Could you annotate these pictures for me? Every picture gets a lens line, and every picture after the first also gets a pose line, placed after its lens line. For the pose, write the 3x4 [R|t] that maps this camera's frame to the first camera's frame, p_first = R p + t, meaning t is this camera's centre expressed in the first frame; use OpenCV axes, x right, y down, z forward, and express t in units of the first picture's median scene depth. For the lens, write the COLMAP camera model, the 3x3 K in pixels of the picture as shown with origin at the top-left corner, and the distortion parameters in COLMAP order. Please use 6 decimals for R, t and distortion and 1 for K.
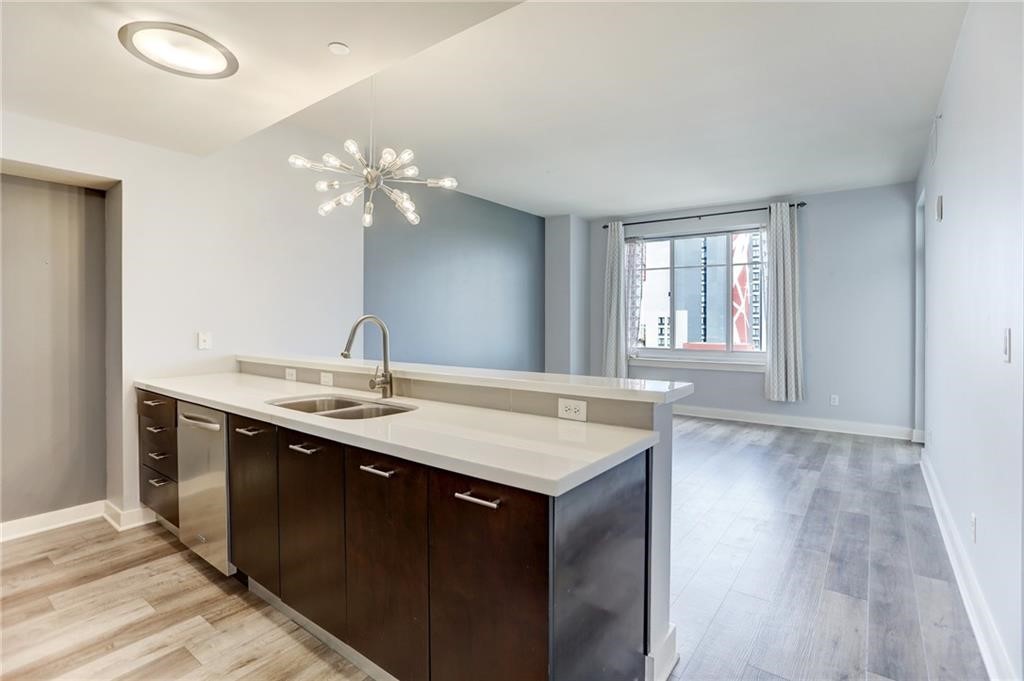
lens RADIAL K [[493.2, 0, 498.0], [0, 493.2, 326.4], [0, 0, 1]] dist [-0.031015, 0.000776]
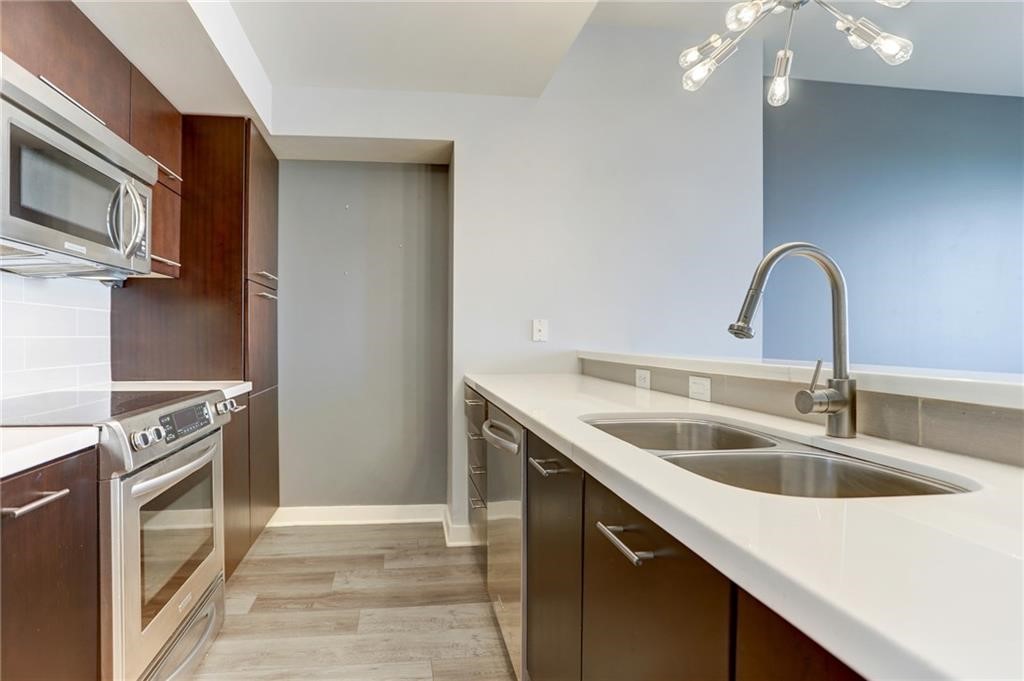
lens RADIAL K [[498.1, 0, 474.5], [0, 498.1, 339.8], [0, 0, 1]] dist [-0.034206, 0.000210]
pose [[0.715300, 0.008176, -0.698770, -0.146234], [-0.015630, 0.999869, -0.004301, 0.062232], [0.698643, 0.013998, 0.715334, 0.441568]]
